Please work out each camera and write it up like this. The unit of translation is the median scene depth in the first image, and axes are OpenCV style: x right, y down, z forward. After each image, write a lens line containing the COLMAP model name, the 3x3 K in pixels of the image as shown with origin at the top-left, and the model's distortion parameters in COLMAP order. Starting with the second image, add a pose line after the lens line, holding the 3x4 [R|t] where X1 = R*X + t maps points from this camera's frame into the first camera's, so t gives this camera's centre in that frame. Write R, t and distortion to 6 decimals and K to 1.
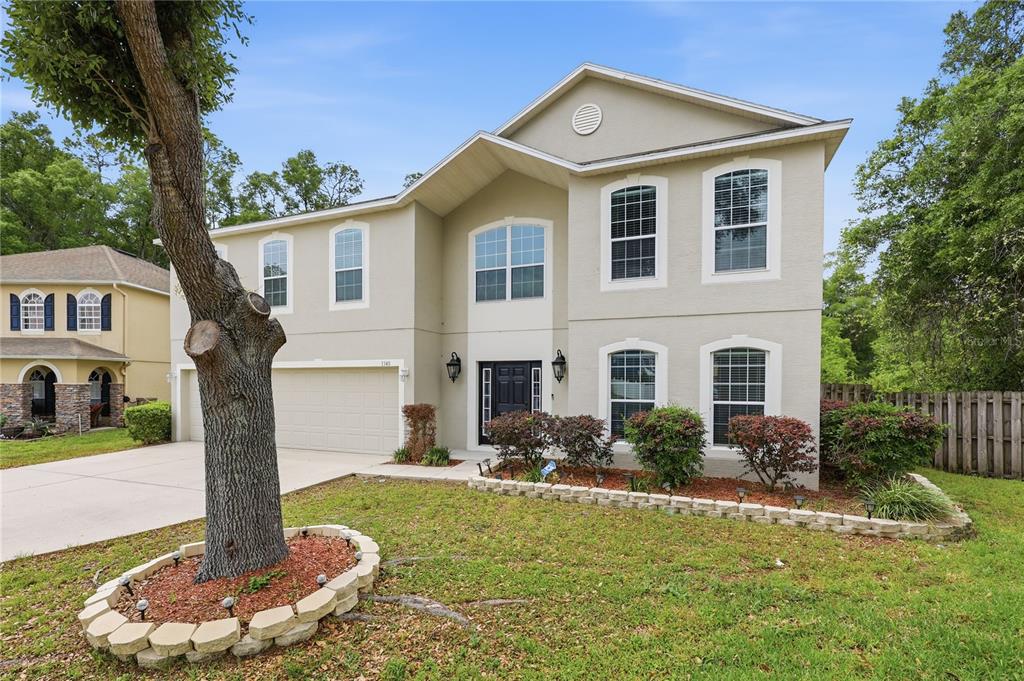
lens RADIAL K [[469.9, 0, 506.9], [0, 469.9, 400.2], [0, 0, 1]] dist [-0.001974, -0.000192]
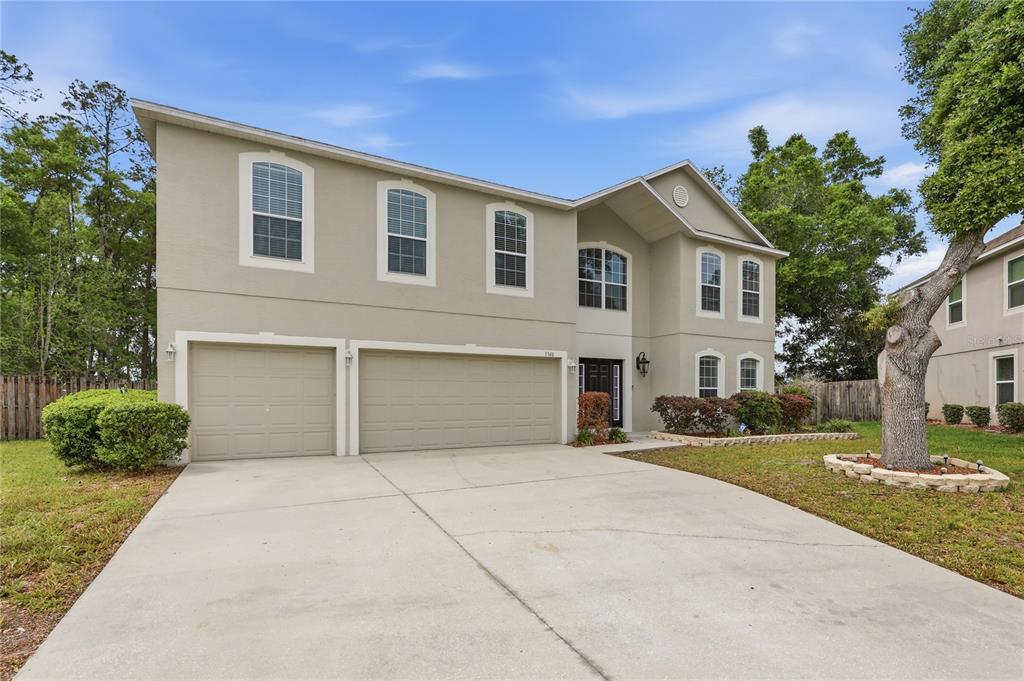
lens RADIAL K [[438.2, 0, 513.9], [0, 438.2, 383.0], [0, 0, 1]] dist [-0.010208, -0.000095]
pose [[0.663681, -0.002952, 0.748010, -0.998757], [0.001976, 0.999996, 0.002193, -0.015788], [-0.748013, 0.000022, 0.663684, 0.402180]]
